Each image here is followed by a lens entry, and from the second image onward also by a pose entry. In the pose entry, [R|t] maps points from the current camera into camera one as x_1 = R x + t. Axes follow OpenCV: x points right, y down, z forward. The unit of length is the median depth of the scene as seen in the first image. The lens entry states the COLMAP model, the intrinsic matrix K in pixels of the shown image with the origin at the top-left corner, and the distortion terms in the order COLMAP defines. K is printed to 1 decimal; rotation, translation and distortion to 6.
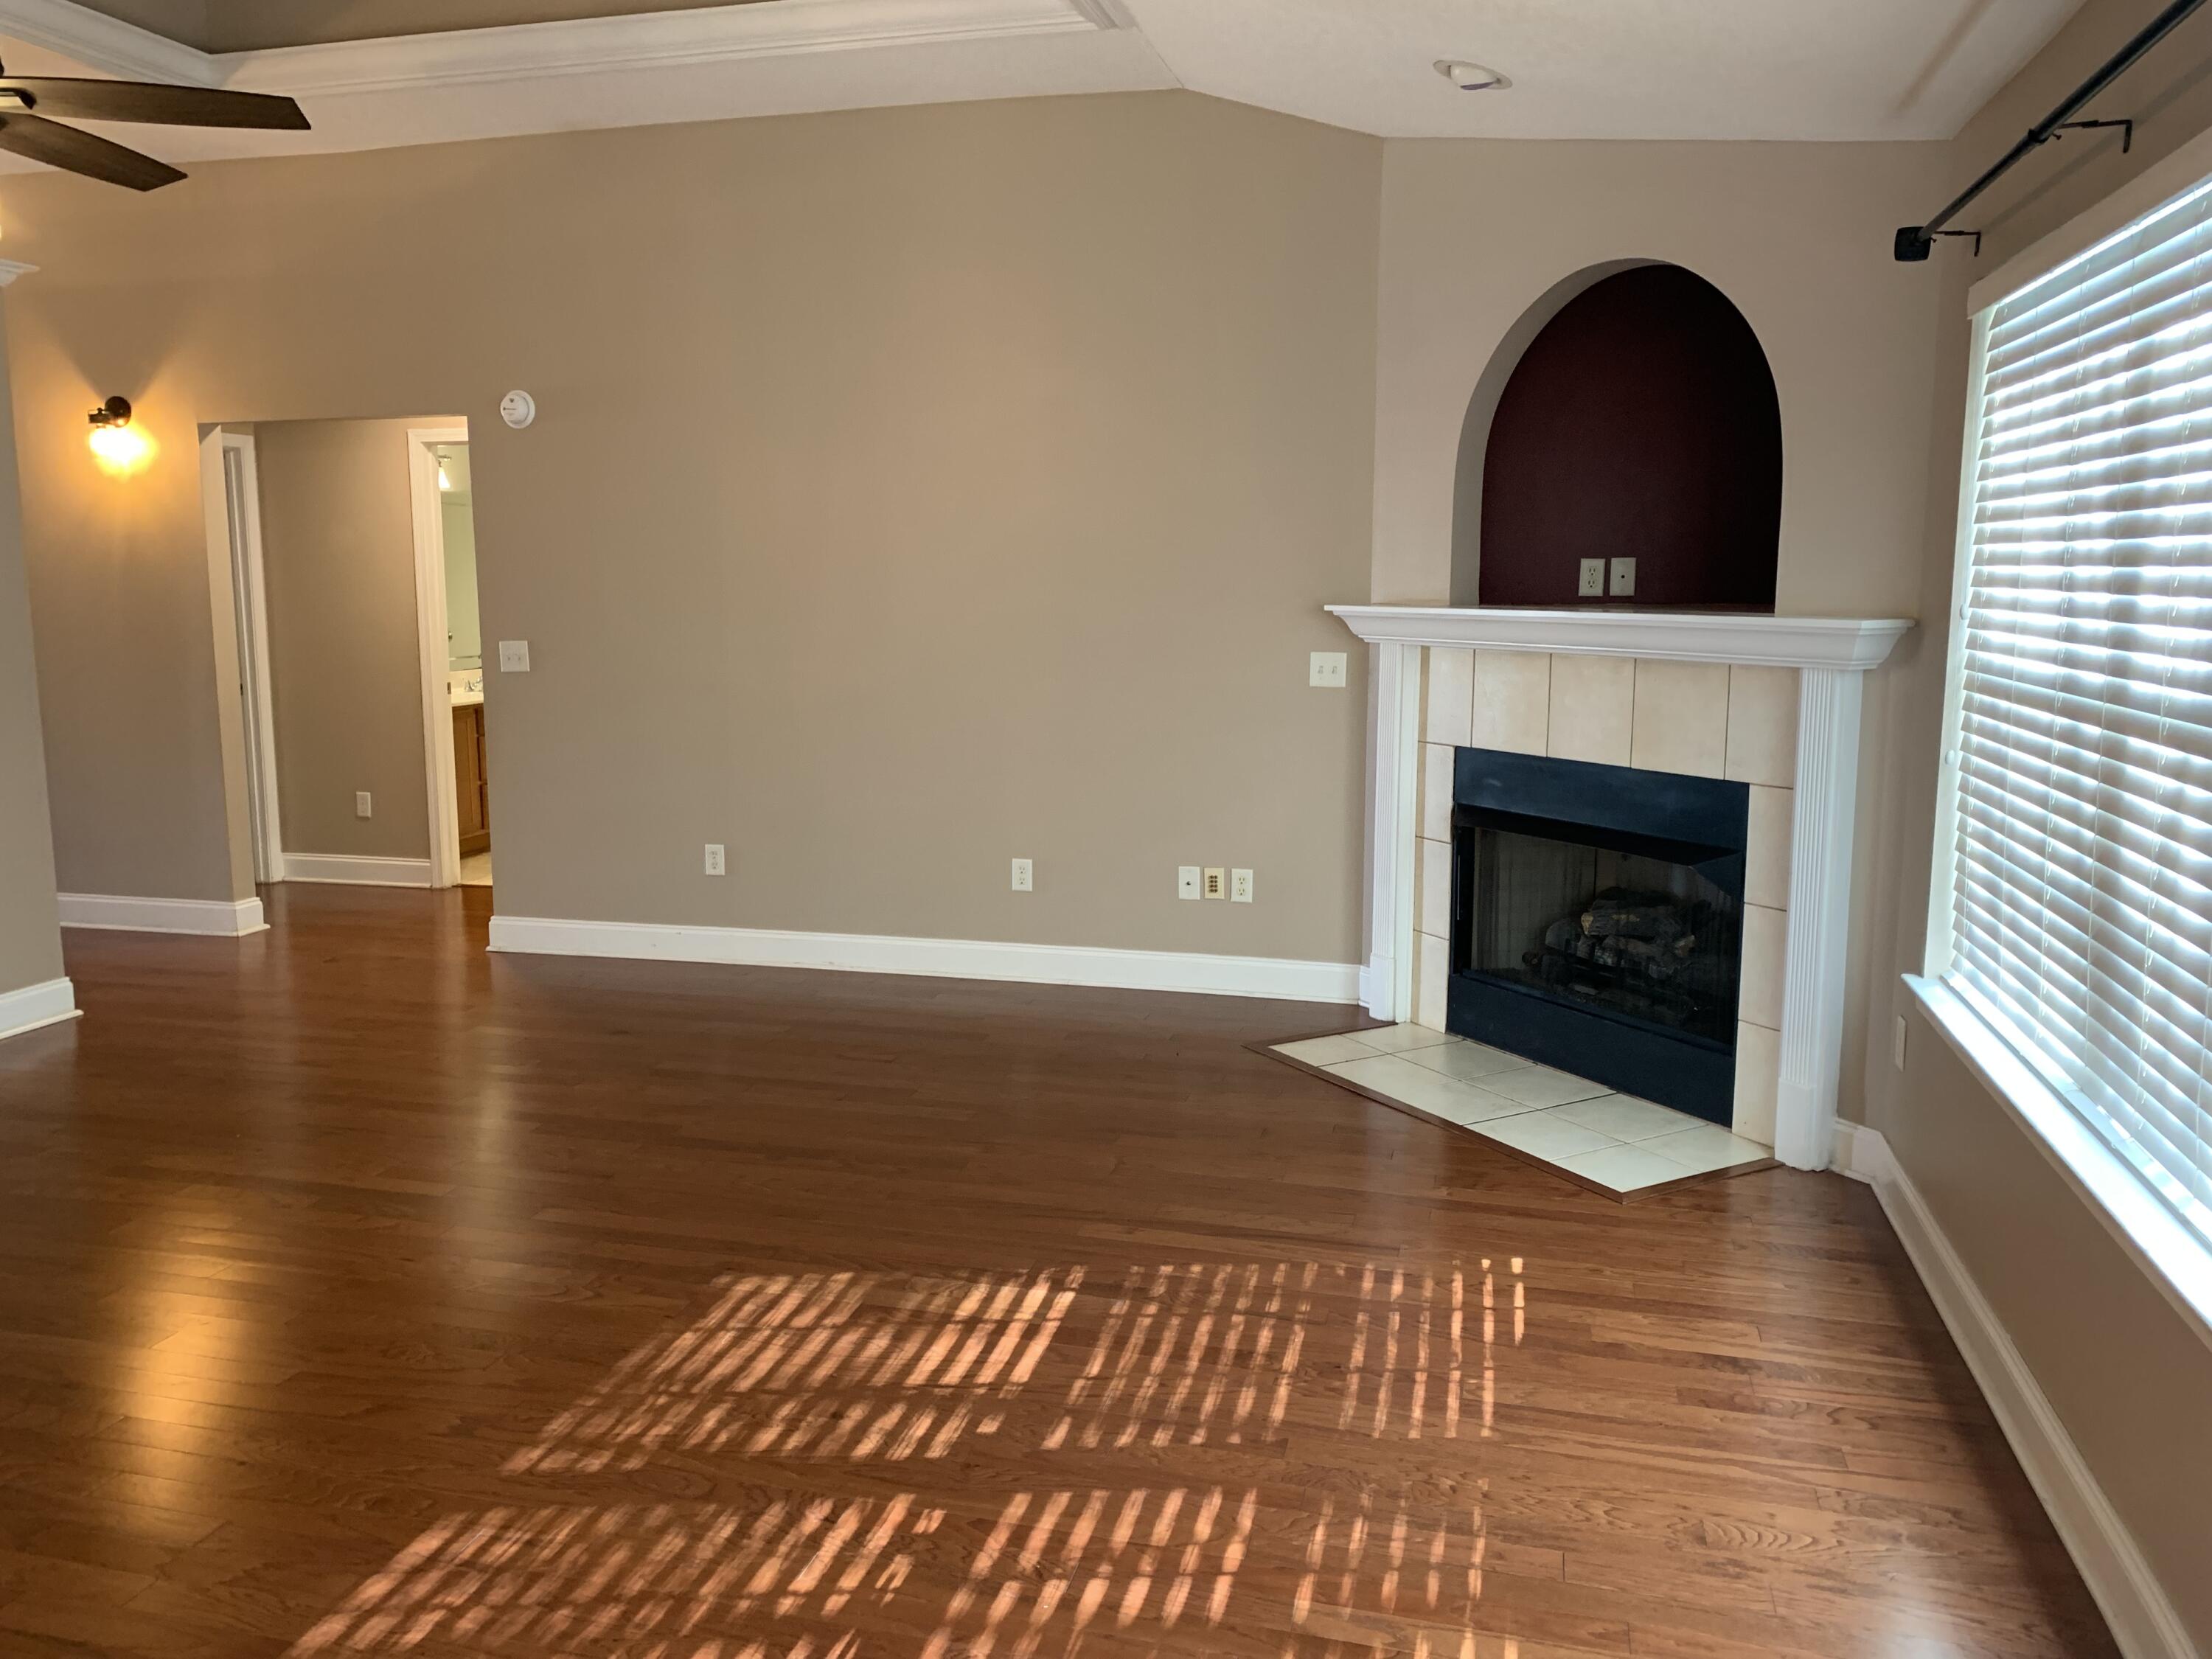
lens RADIAL K [[1698.7, 0, 1106.0], [0, 1698.7, 829.5], [0, 0, 1]] dist [0.008984, -0.000055]
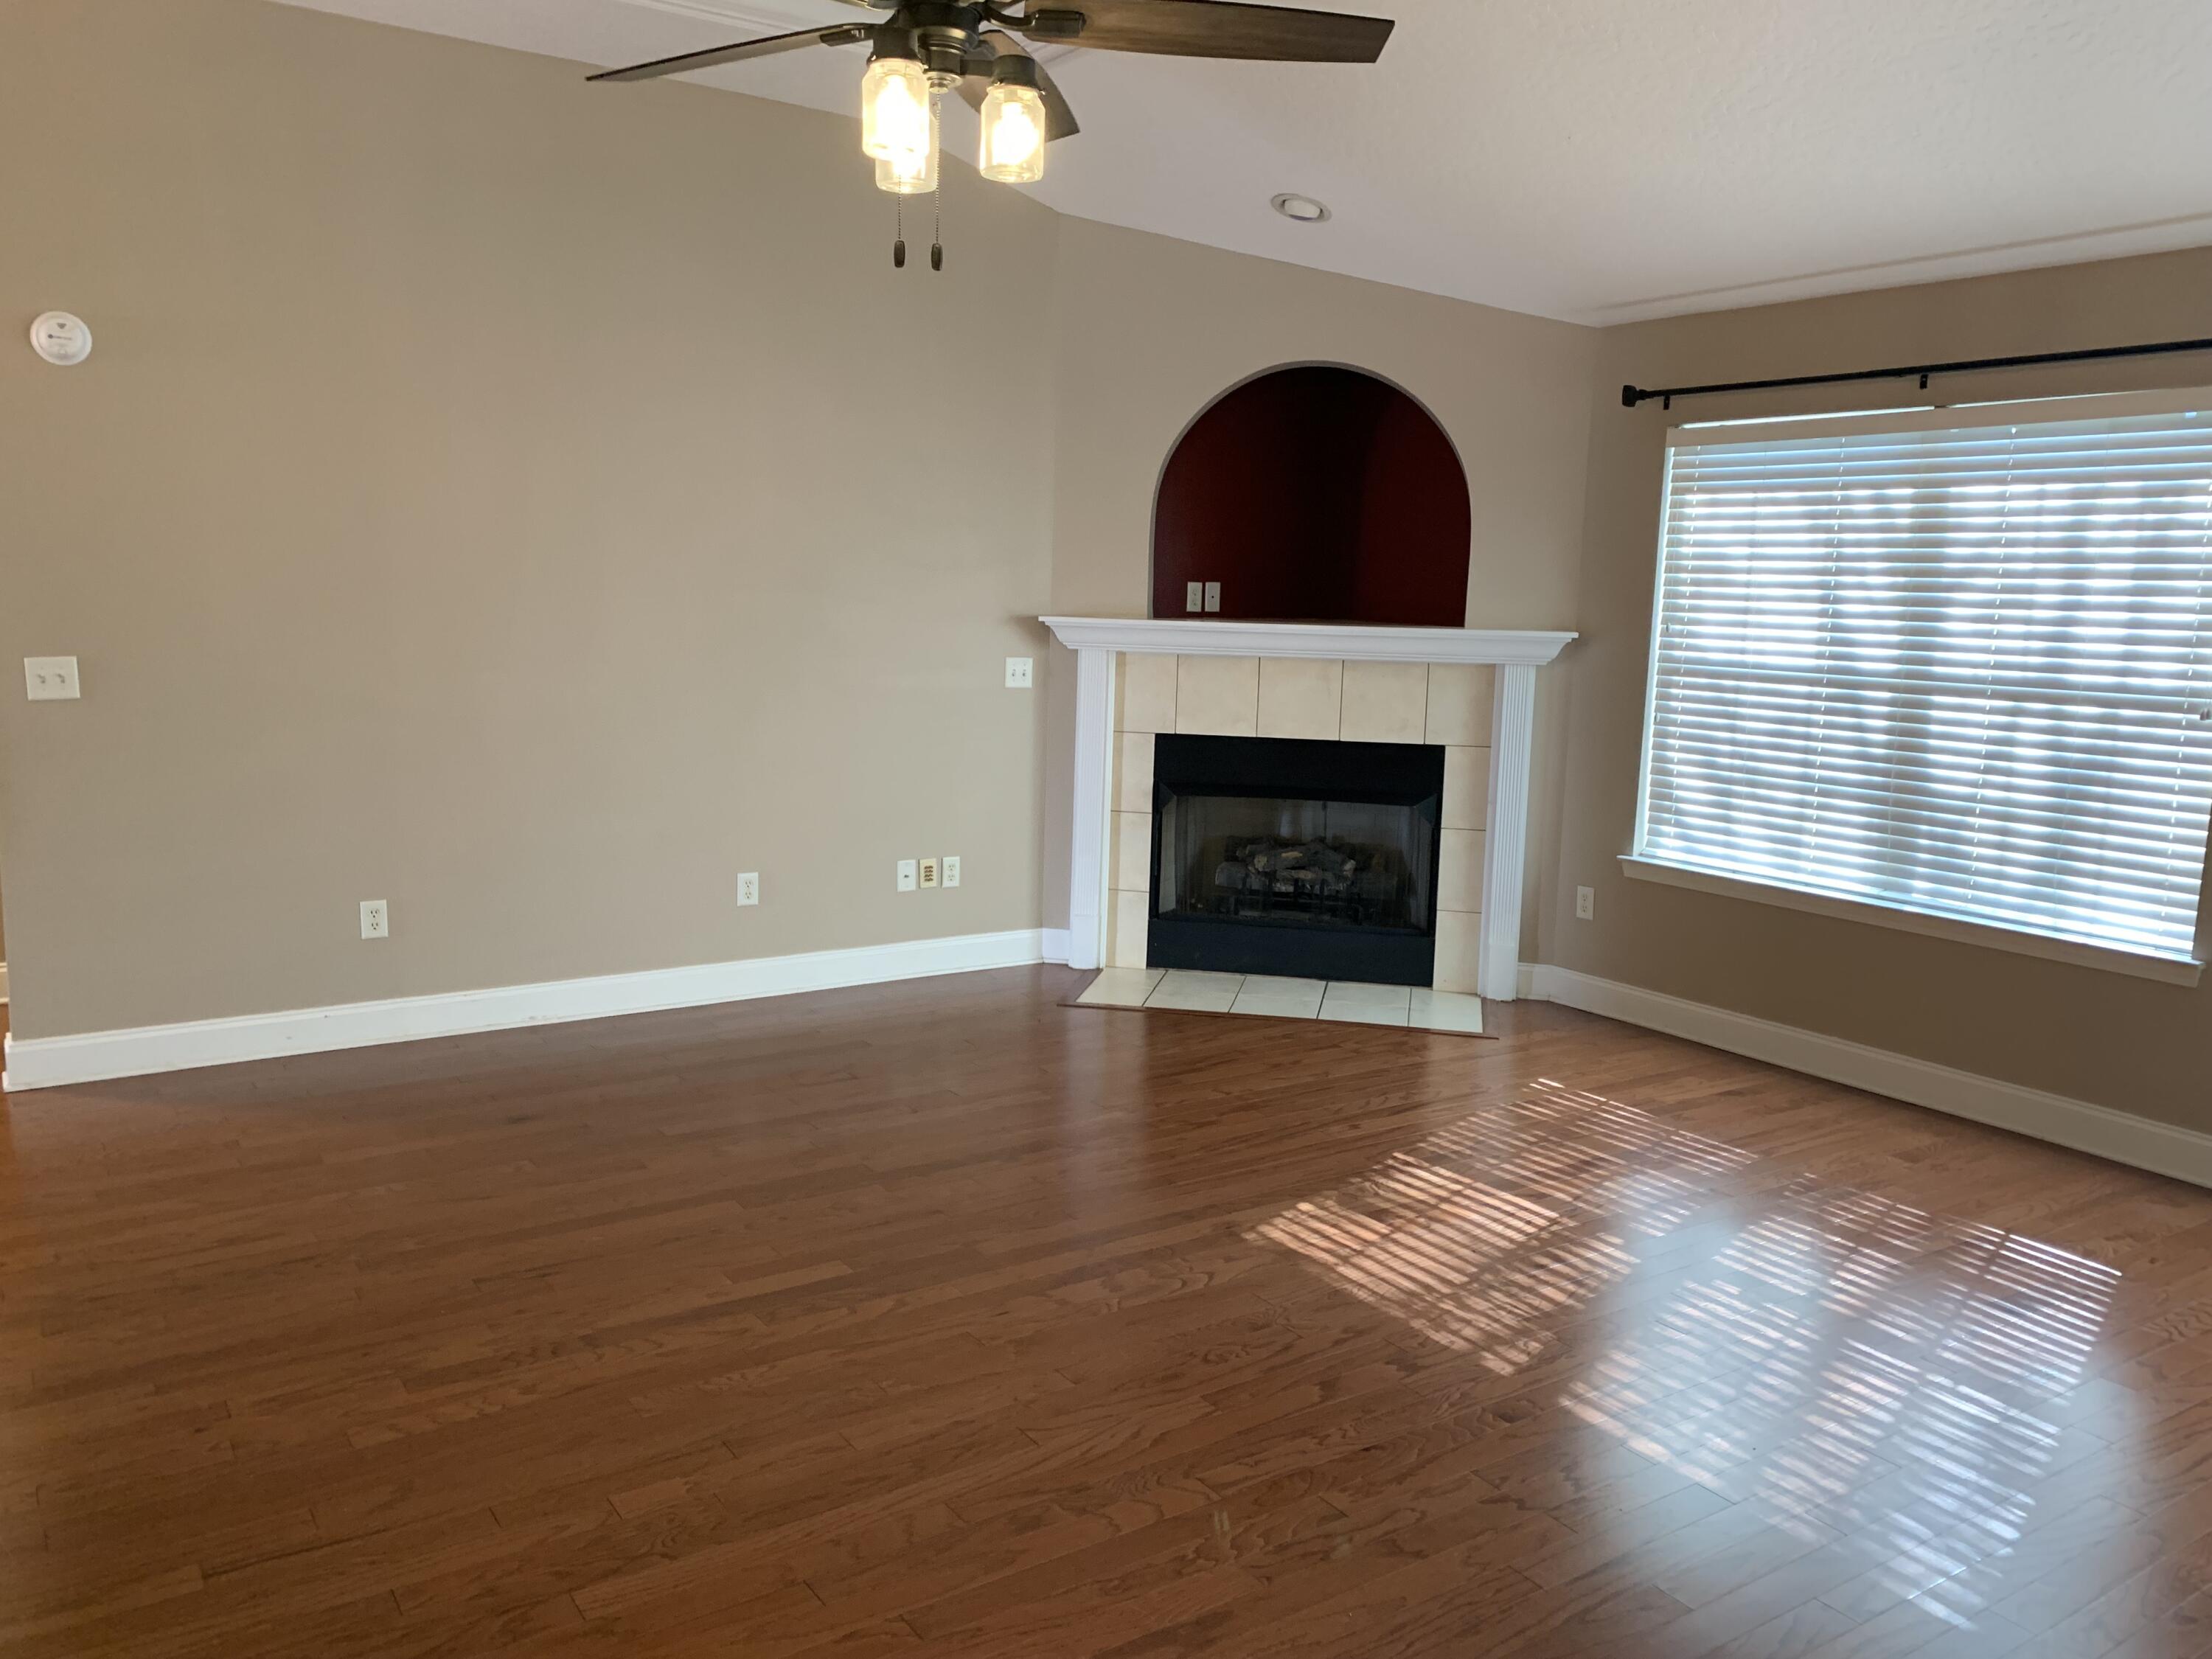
lens RADIAL K [[1656.7, 0, 1079.3], [0, 1656.7, 828.7], [0, 0, 1]] dist [0.003698, -0.035814]
pose [[0.672962, -0.091502, 0.733996, -0.870779], [0.089598, 0.995096, 0.041904, -0.043288], [-0.734230, 0.037565, 0.677860, 0.279959]]
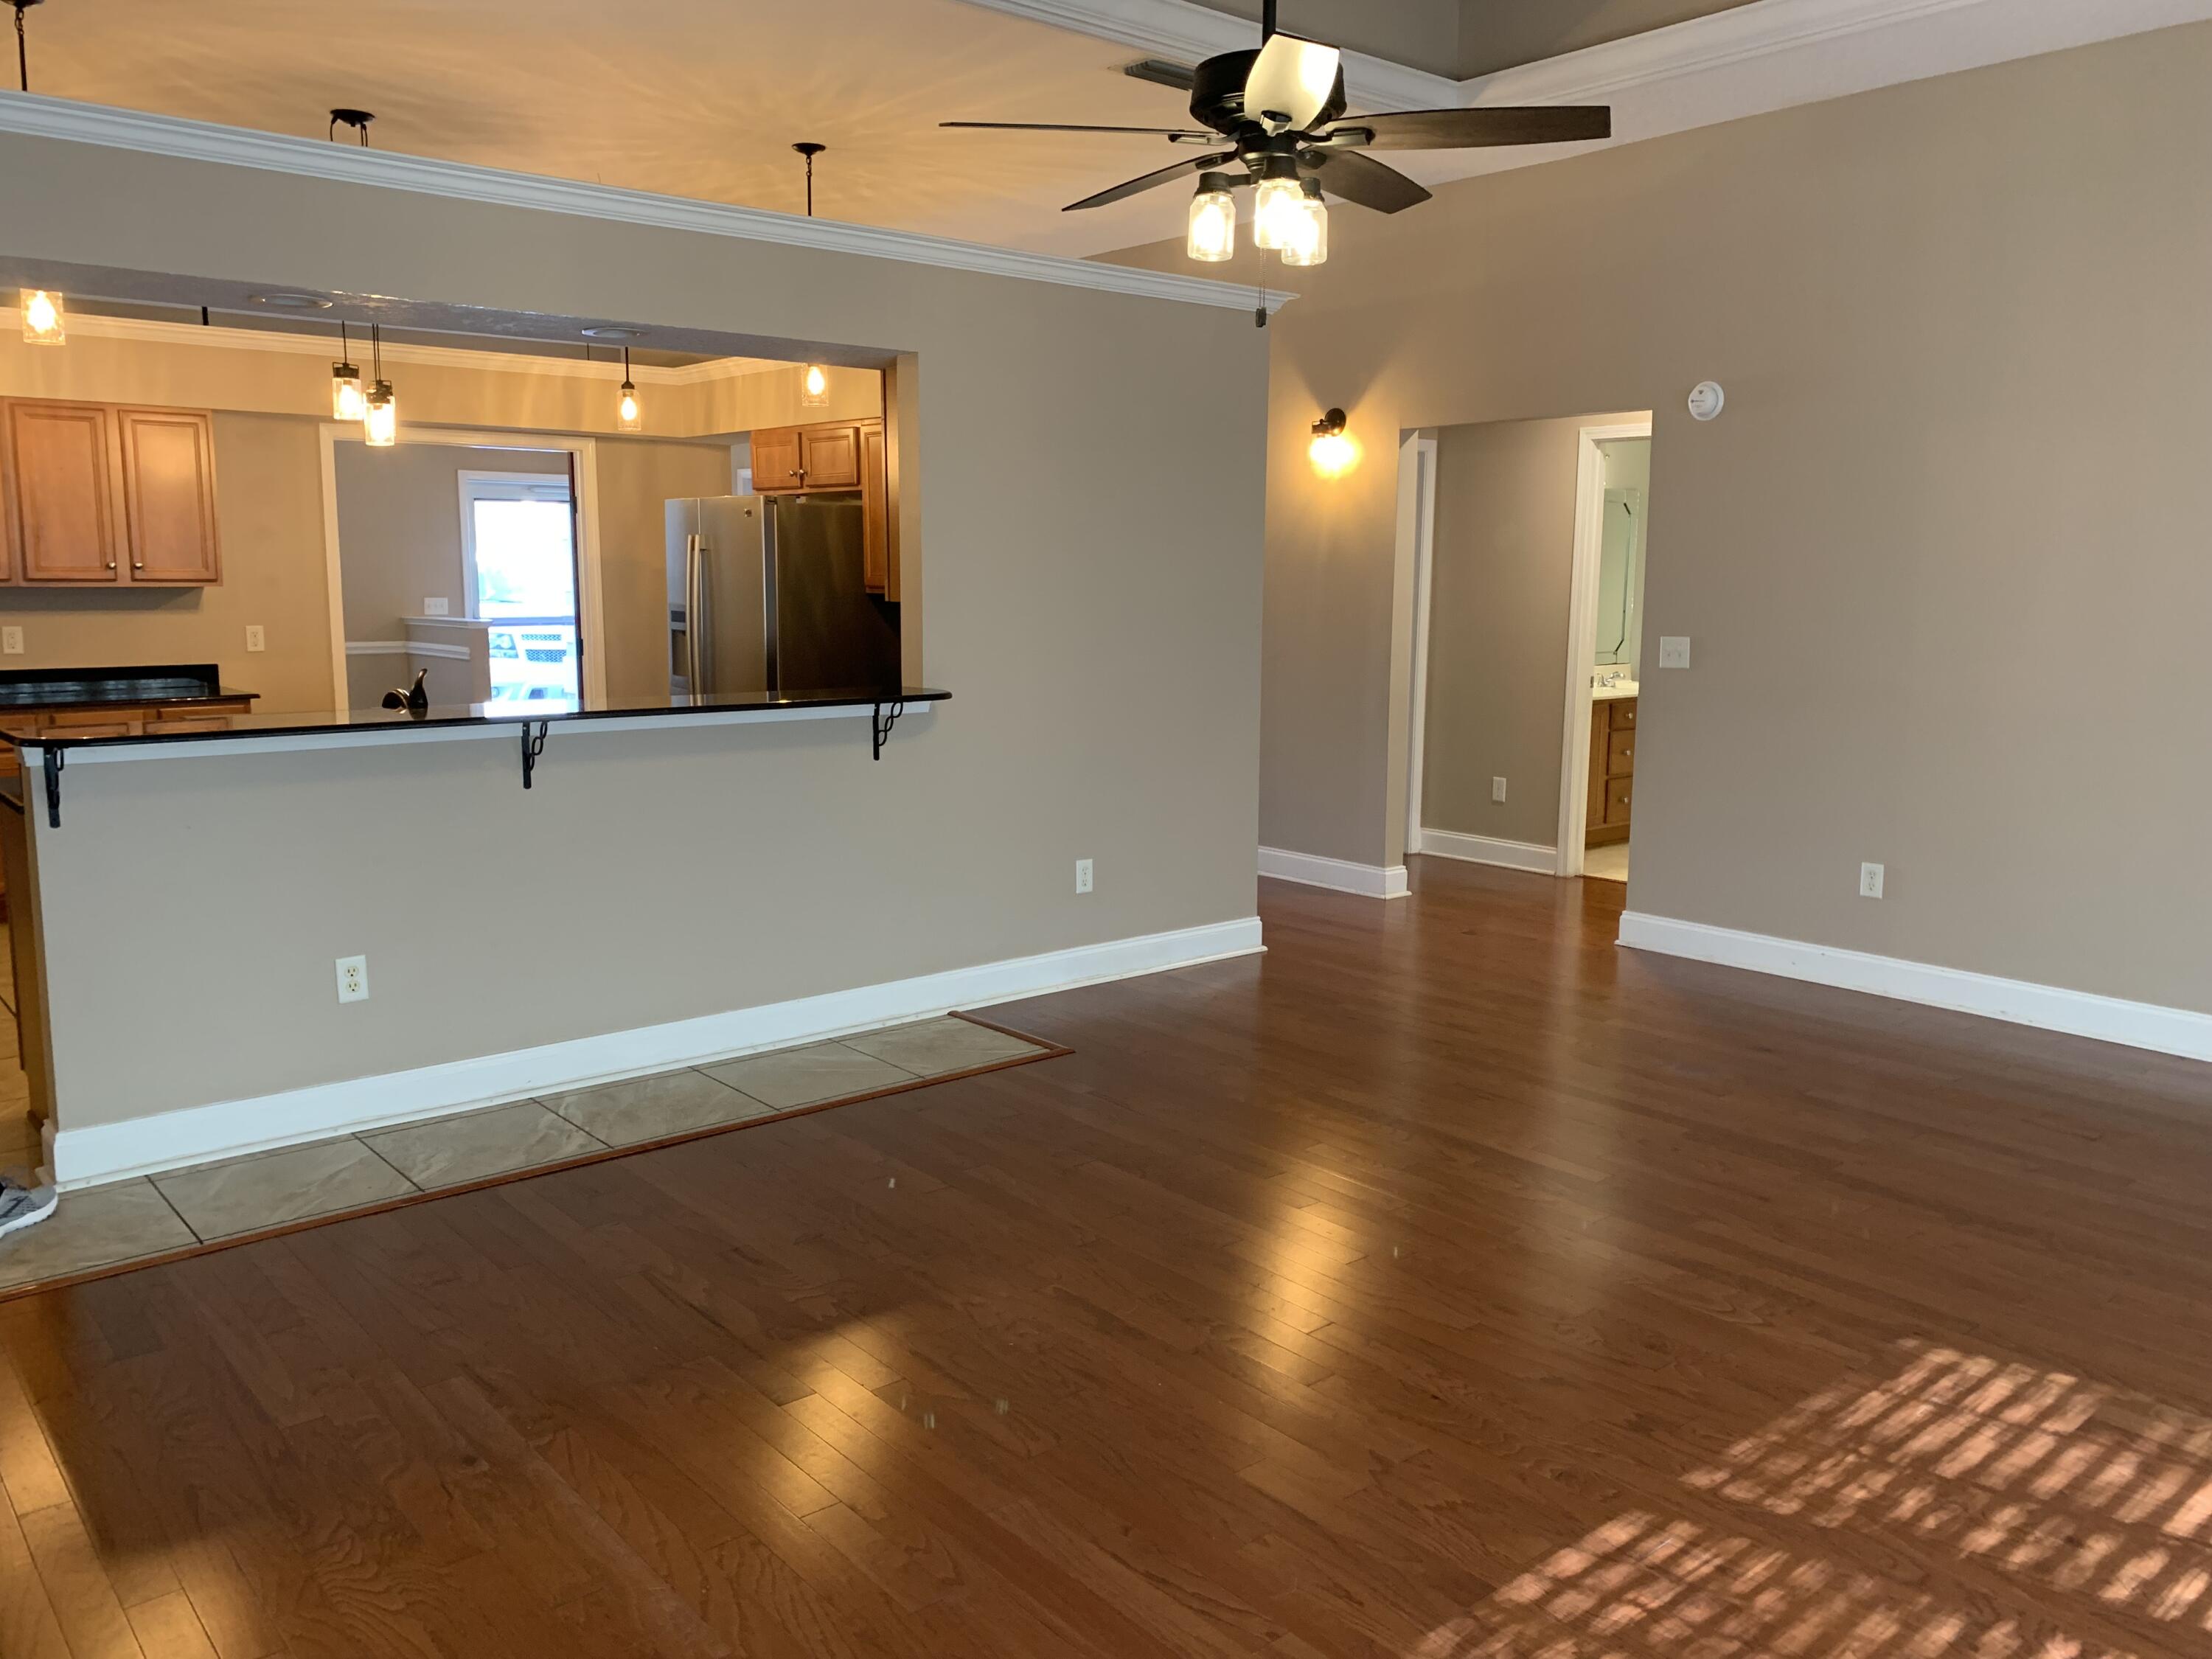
lens RADIAL K [[1698.7, 0, 1106.0], [0, 1698.7, 829.5], [0, 0, 1]] dist [0.008984, -0.000055]
pose [[0.818357, 0.099266, -0.566073, -0.073333], [-0.100439, 0.994515, 0.029195, 0.007570], [0.565866, 0.032964, 0.823838, 0.001389]]
